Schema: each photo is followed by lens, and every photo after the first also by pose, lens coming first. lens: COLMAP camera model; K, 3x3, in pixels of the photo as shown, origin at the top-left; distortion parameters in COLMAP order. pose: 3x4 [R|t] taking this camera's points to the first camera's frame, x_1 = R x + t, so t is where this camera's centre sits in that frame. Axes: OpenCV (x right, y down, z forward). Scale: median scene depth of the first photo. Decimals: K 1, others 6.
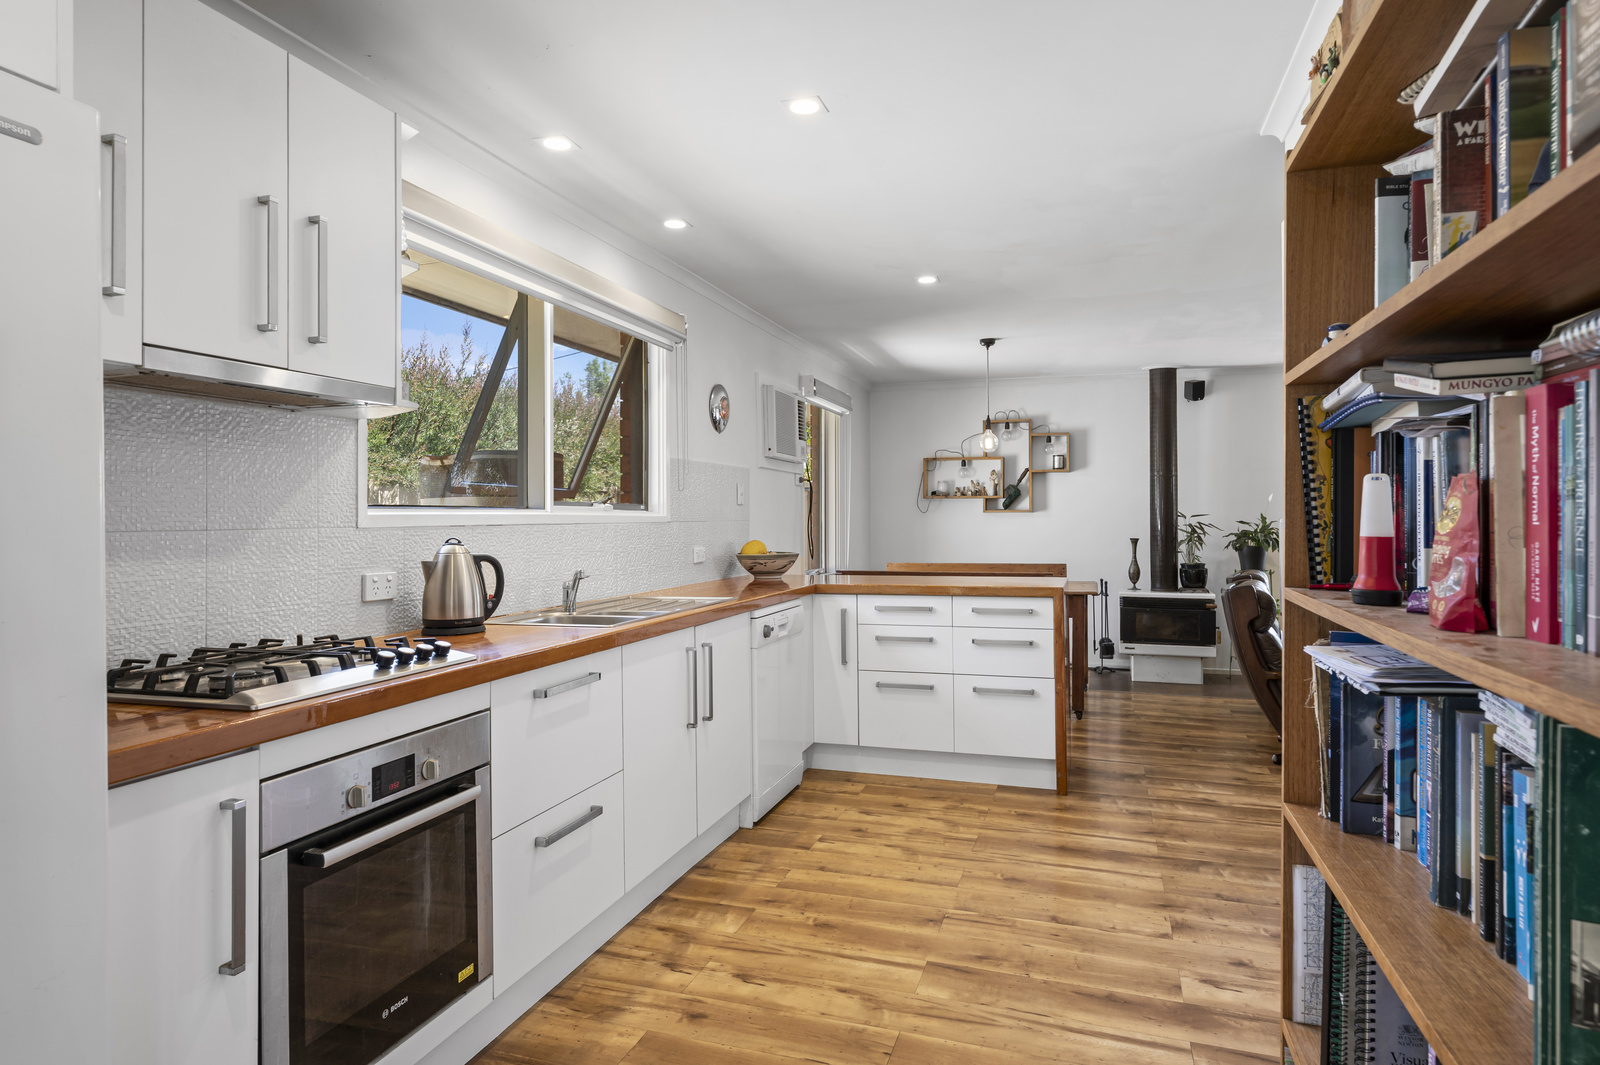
lens RADIAL K [[917.7, 0, 792.6], [0, 917.7, 506.8], [0, 0, 1]] dist [-0.002976, 0.000342]
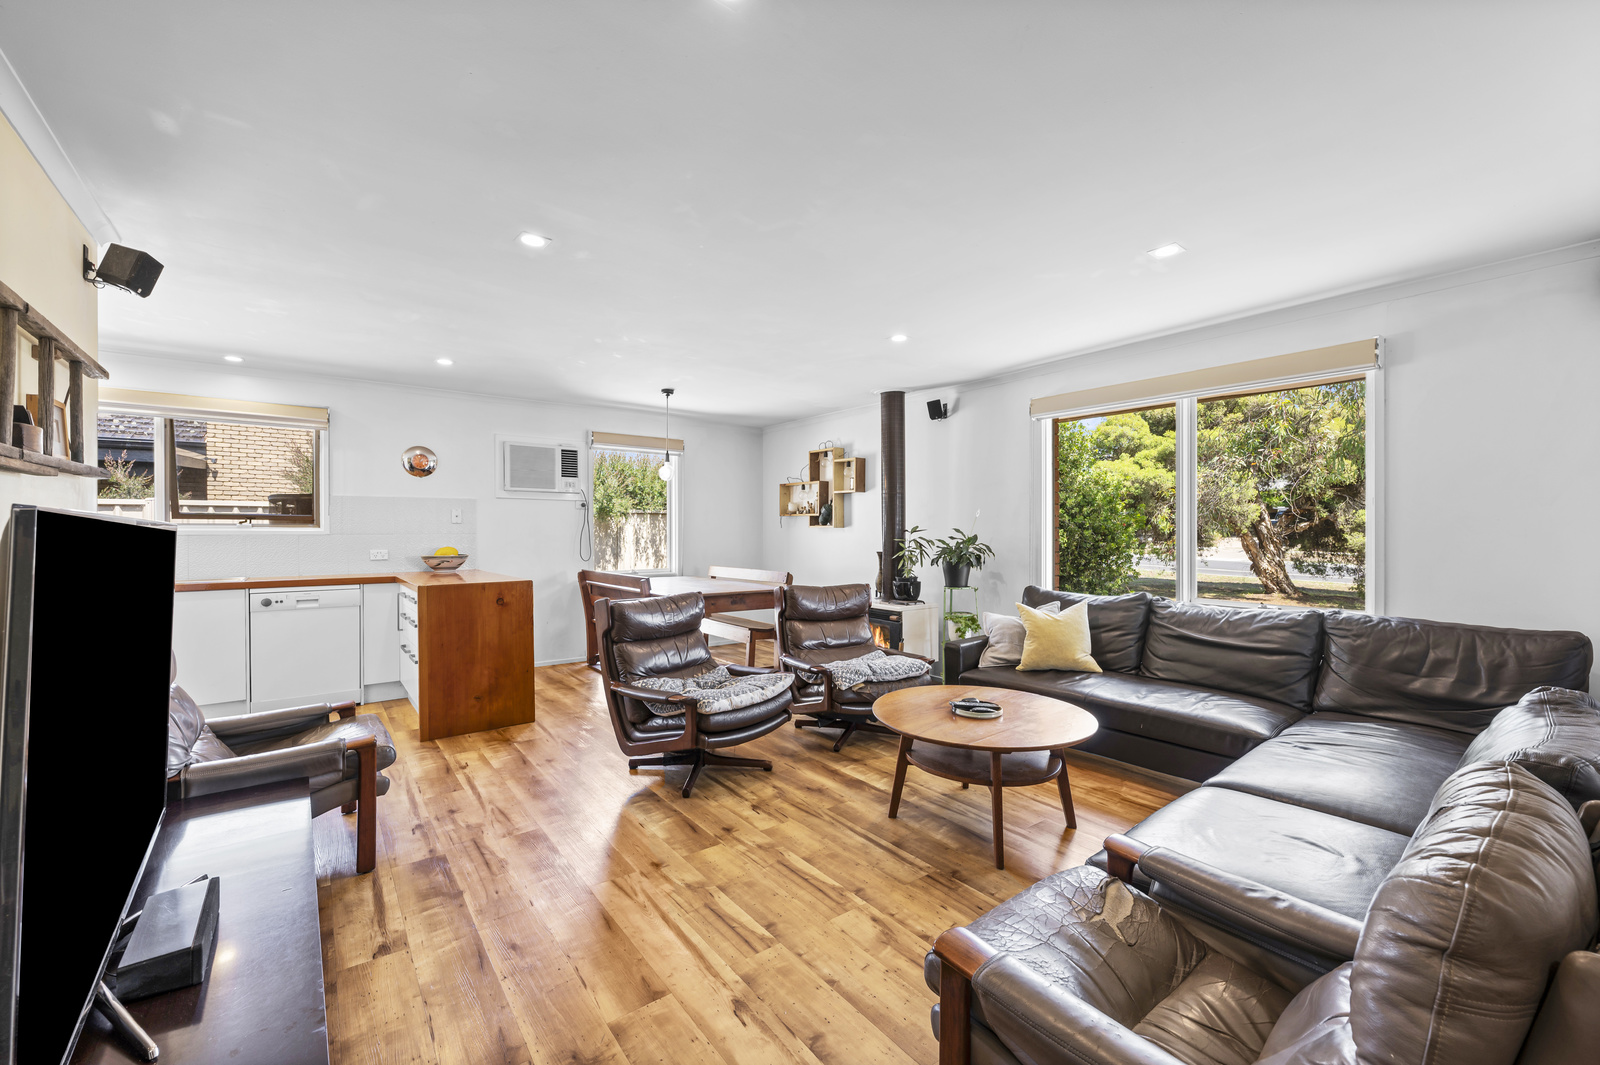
lens RADIAL K [[644.1, 0, 794.4], [0, 644.1, 535.3], [0, 0, 1]] dist [-0.001698, 0.000820]
pose [[0.825776, 0.007808, -0.563944, 0.722177], [0.003340, 0.999819, 0.018732, 0.000324], [0.563988, -0.017352, 0.825600, 0.310337]]
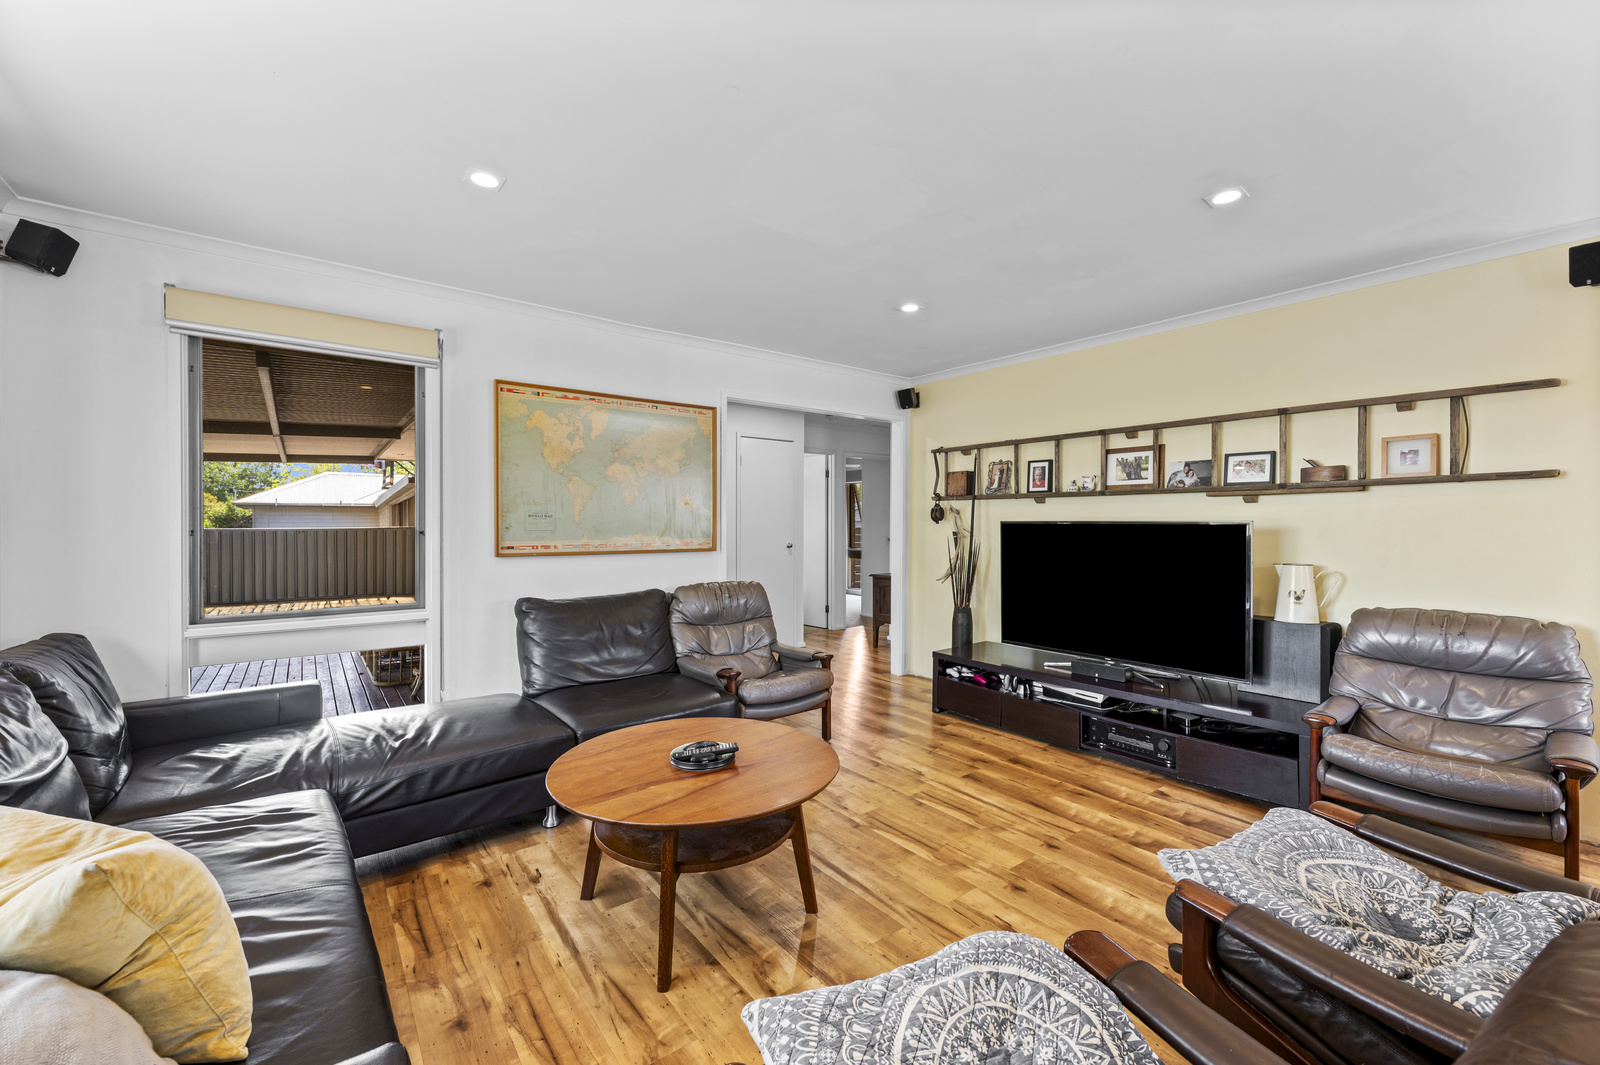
lens RADIAL K [[644.1, 0, 794.3], [0, 644.1, 531.4], [0, 0, 1]] dist [-0.001698, 0.000820]
pose [[-0.828190, -0.003946, 0.560433, 0.397729], [-0.006596, 0.999975, -0.002706, 0.010059], [-0.560408, -0.005938, -0.828195, 0.907837]]
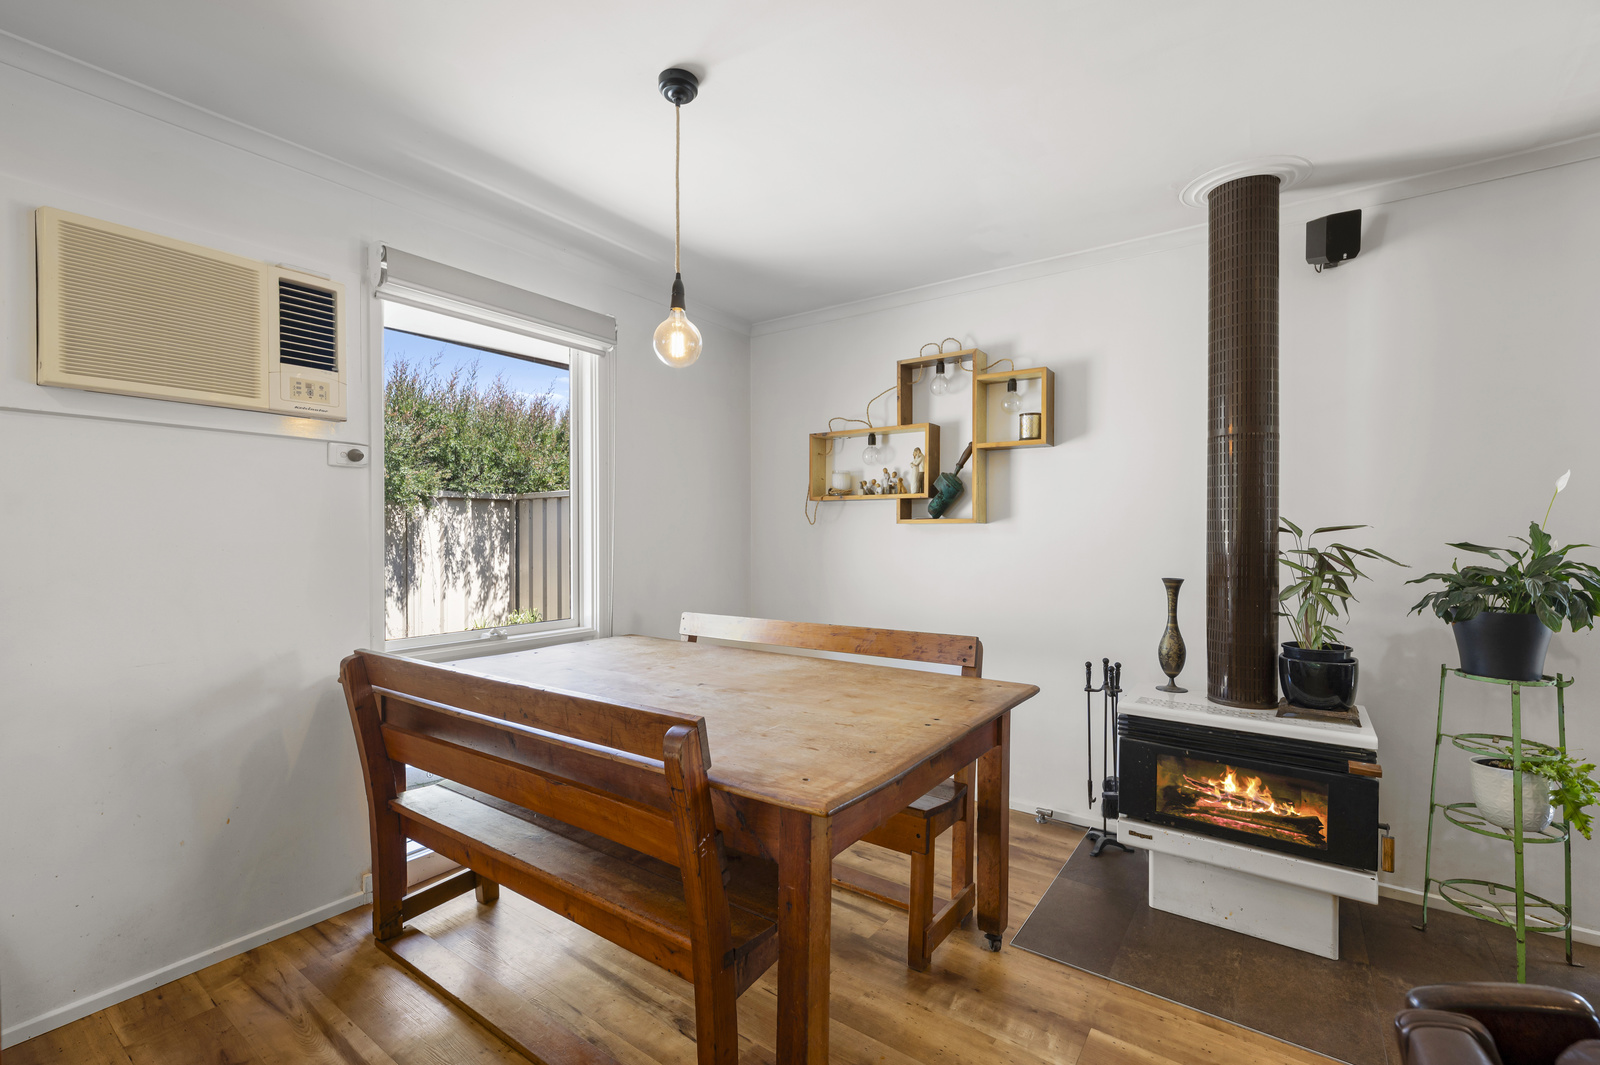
lens RADIAL K [[687.3, 0, 794.5], [0, 687.3, 534.2], [0, 0, 1]] dist [-0.002778, -0.000097]
pose [[0.954258, 0.003774, -0.298960, 0.295727], [0.001070, 0.999871, 0.016038, 0.006479], [0.298982, -0.015624, 0.954131, 0.618408]]
